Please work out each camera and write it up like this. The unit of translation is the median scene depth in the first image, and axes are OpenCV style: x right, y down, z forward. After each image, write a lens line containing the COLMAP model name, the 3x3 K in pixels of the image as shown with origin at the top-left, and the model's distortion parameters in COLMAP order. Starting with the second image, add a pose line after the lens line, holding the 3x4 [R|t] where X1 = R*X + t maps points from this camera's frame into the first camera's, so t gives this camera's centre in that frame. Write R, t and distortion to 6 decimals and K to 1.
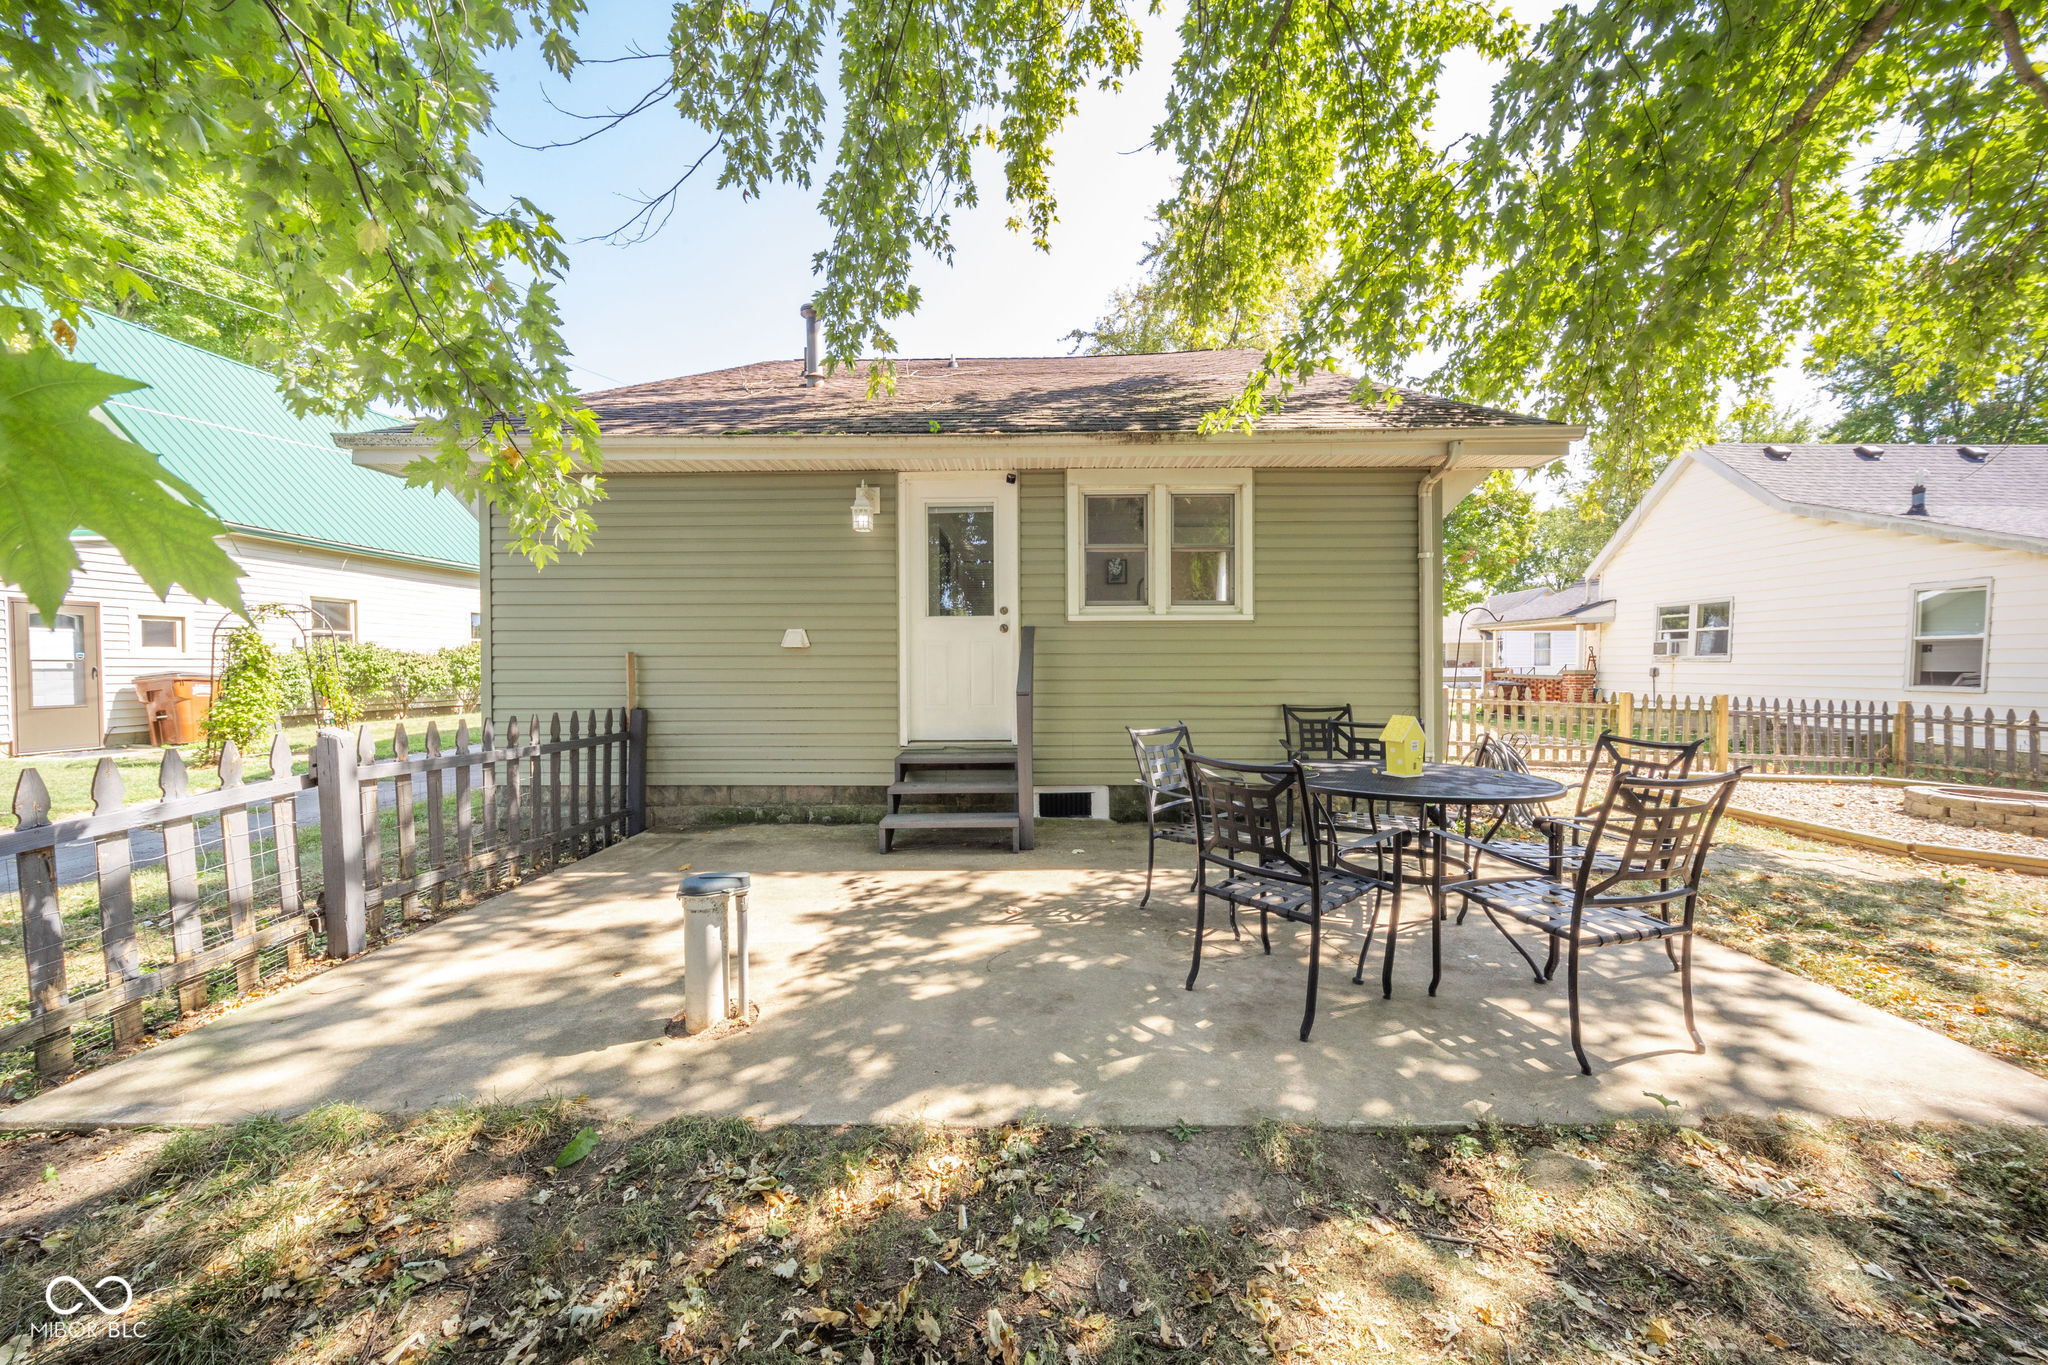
lens RADIAL K [[704.7, 0, 1034.6], [0, 704.7, 676.2], [0, 0, 1]] dist [0.000918, -0.000697]
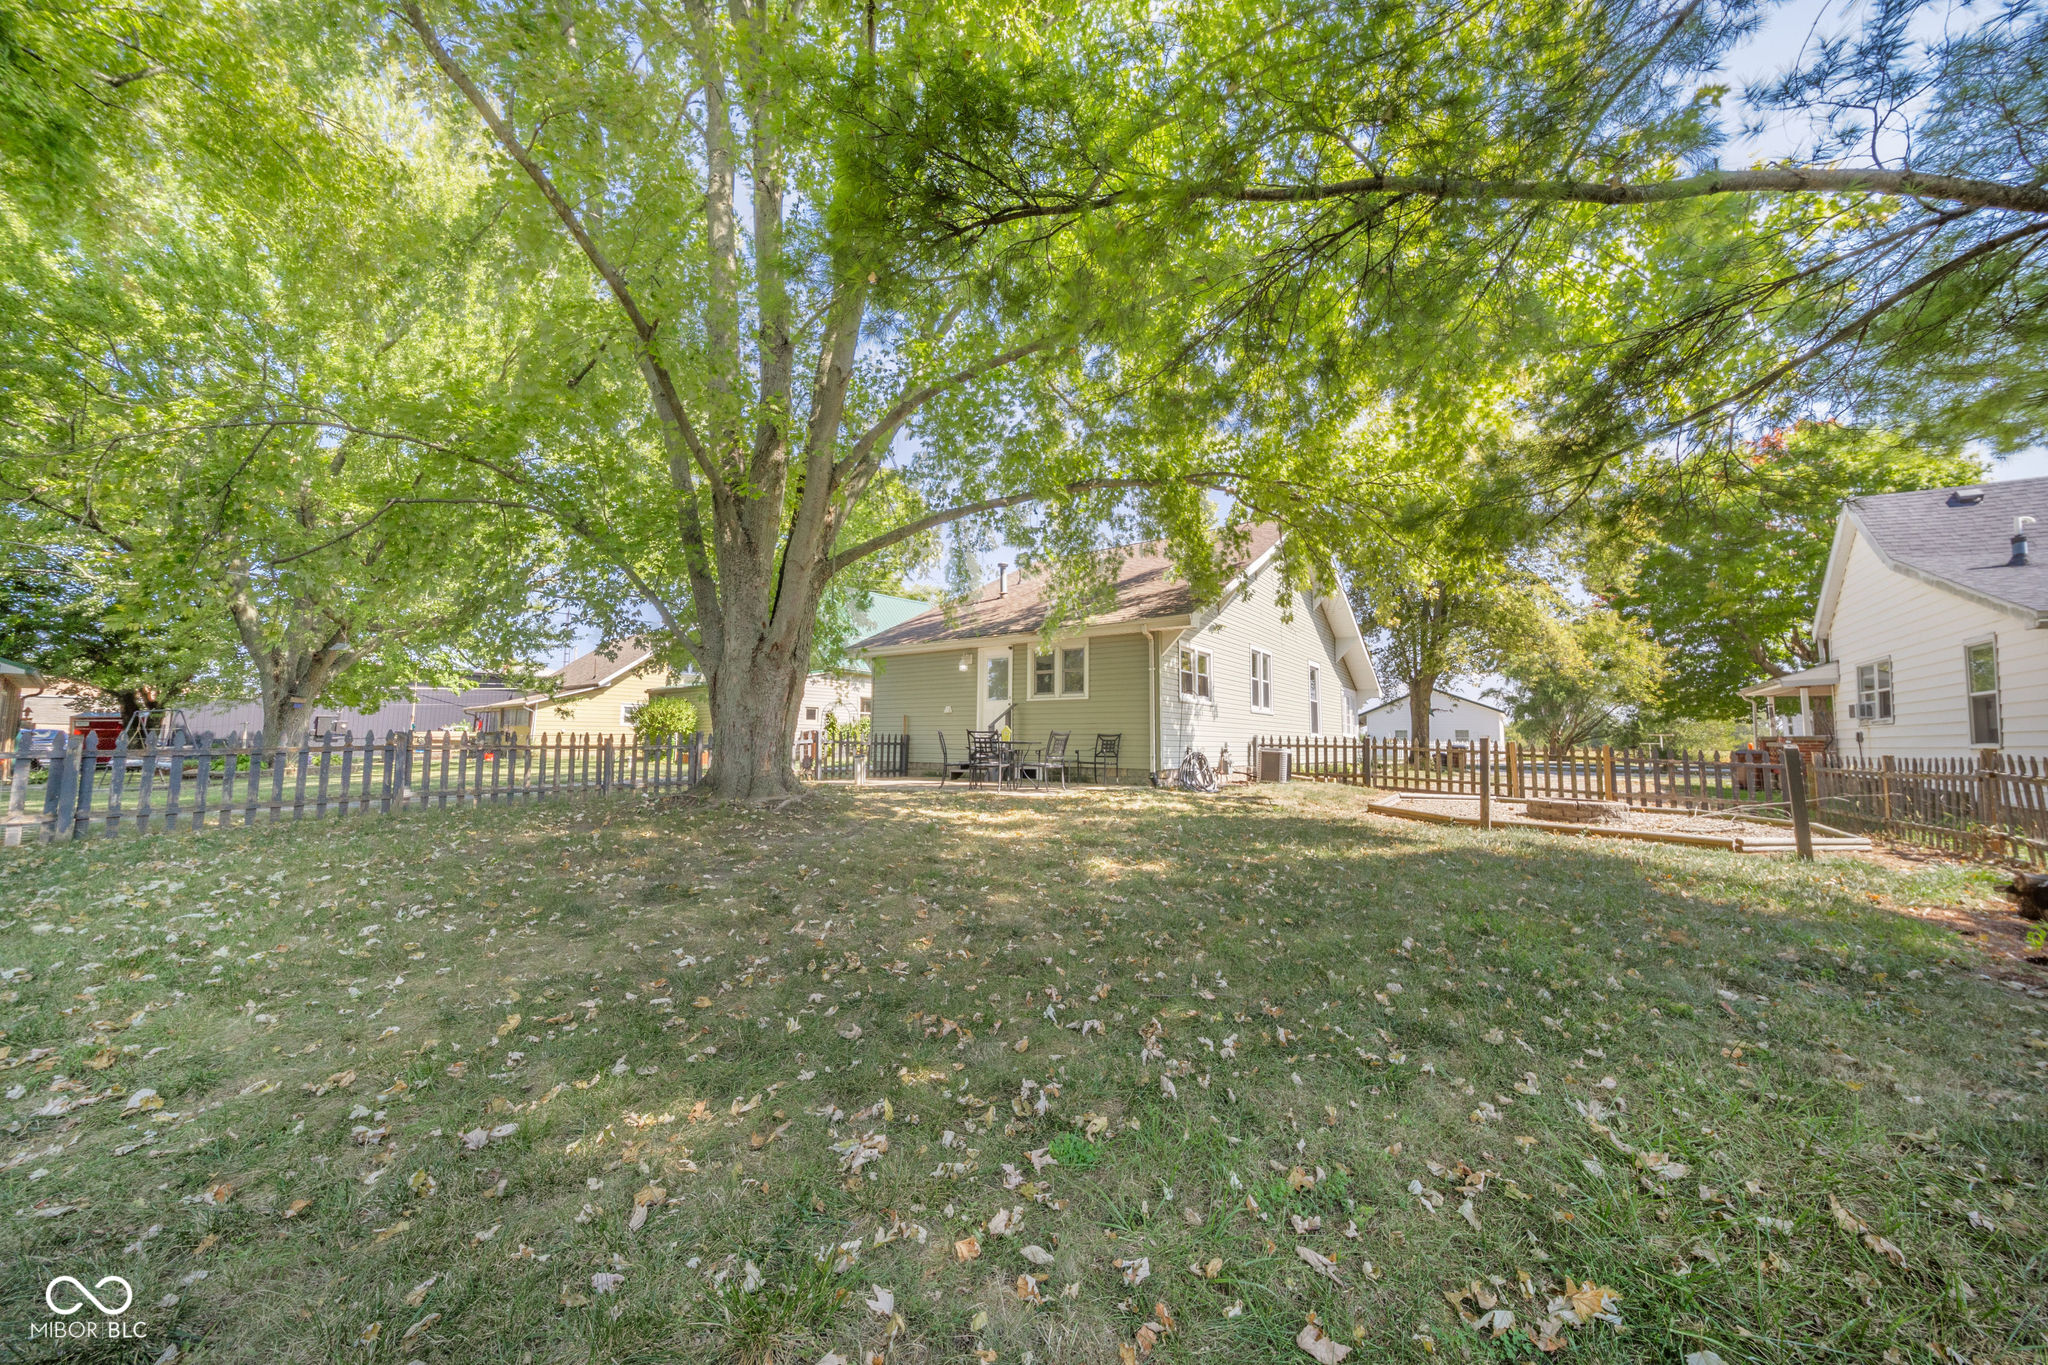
lens RADIAL K [[704.7, 0, 1019.8], [0, 704.7, 680.2], [0, 0, 1]] dist [0.000918, -0.000697]
pose [[0.823738, -0.037803, -0.565709, 1.485204], [-0.020239, 0.995178, -0.095973, 0.093162], [0.566610, 0.090506, 0.819001, -1.138744]]
